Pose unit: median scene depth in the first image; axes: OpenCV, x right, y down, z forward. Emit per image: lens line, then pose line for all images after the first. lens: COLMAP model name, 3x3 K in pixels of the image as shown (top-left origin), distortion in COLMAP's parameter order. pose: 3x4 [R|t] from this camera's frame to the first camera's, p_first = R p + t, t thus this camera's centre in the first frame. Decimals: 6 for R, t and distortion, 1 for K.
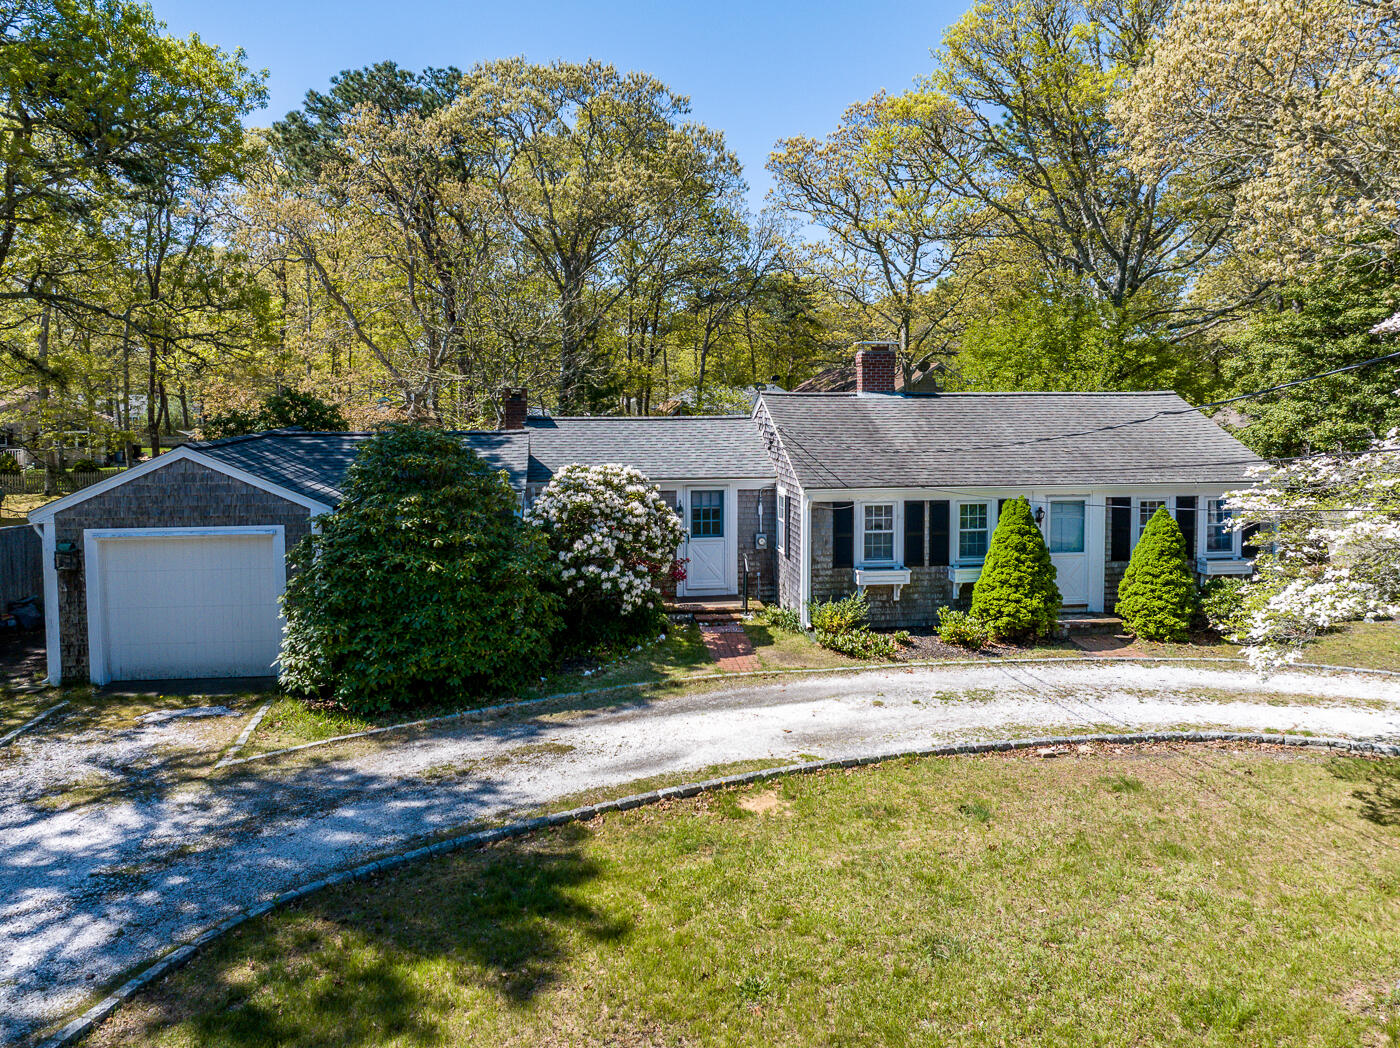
lens RADIAL K [[969.2, 0, 713.8], [0, 969.2, 481.2], [0, 0, 1]] dist [-0.031893, 0.000275]
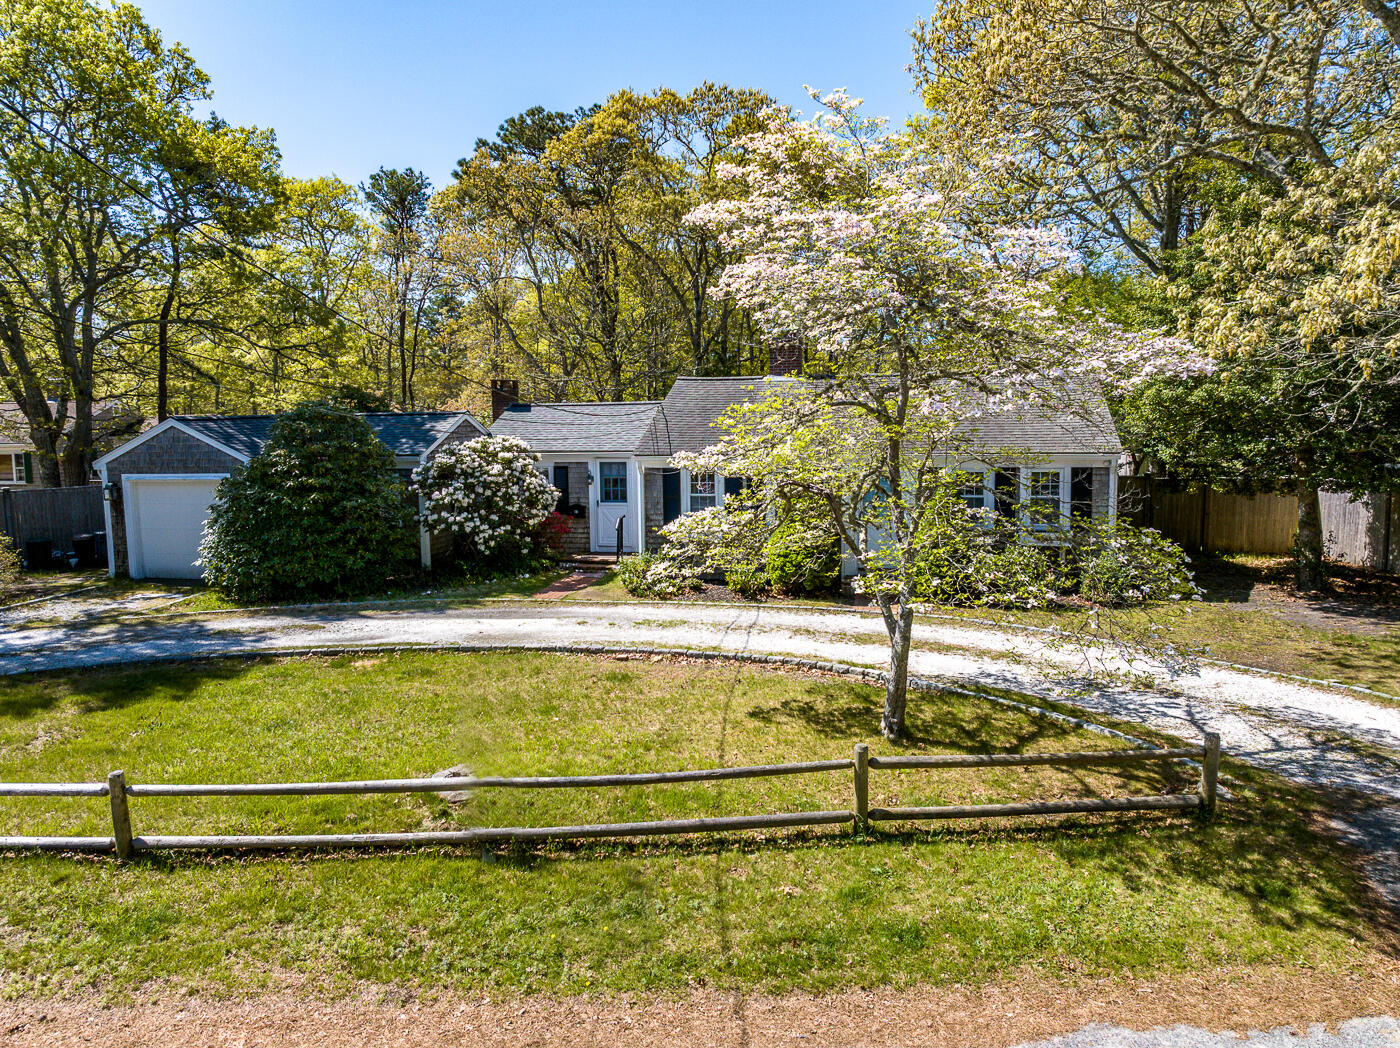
lens RADIAL K [[969.2, 0, 705.1], [0, 969.2, 522.6], [0, 0, 1]] dist [-0.031893, 0.000275]
pose [[0.936617, 0.030595, -0.349015, 0.639588], [-0.020107, 0.999232, 0.033634, 0.051502], [0.349776, -0.024485, 0.936513, -0.074030]]
